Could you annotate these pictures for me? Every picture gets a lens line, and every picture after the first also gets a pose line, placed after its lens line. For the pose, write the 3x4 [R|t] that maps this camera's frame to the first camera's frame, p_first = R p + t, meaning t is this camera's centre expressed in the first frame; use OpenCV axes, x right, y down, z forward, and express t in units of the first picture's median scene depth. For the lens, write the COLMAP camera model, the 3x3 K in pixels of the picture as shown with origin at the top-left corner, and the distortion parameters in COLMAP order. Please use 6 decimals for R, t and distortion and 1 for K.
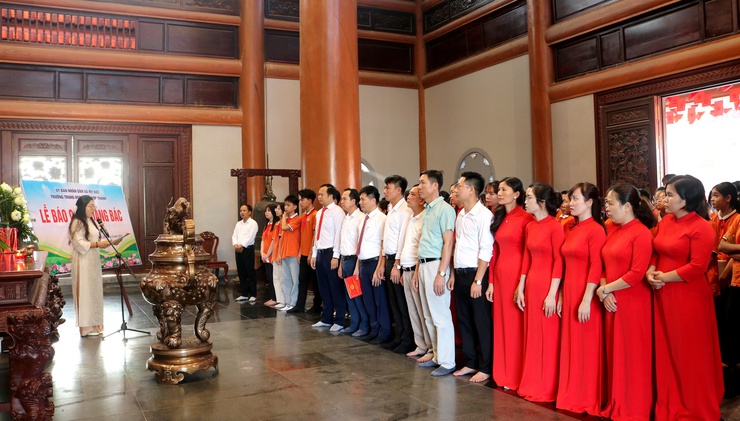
lens RADIAL K [[681.8, 0, 369.7], [0, 681.8, 207.7], [0, 0, 1]] dist [-0.052223, 0.000000]
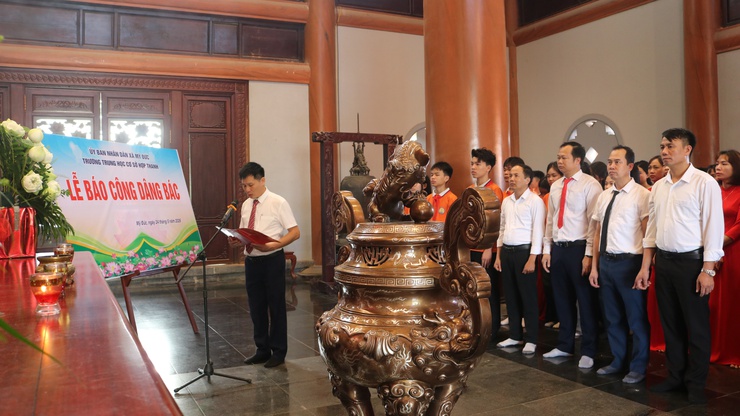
lens RADIAL K [[636.5, 0, 370.3], [0, 636.5, 206.3], [0, 0, 1]] dist [-0.078760, 0.007156]
pose [[0.999816, 0.003970, 0.018768, -0.143409], [-0.004401, 0.999726, 0.023004, 0.008675], [-0.018672, -0.023083, 0.999559, 0.269412]]
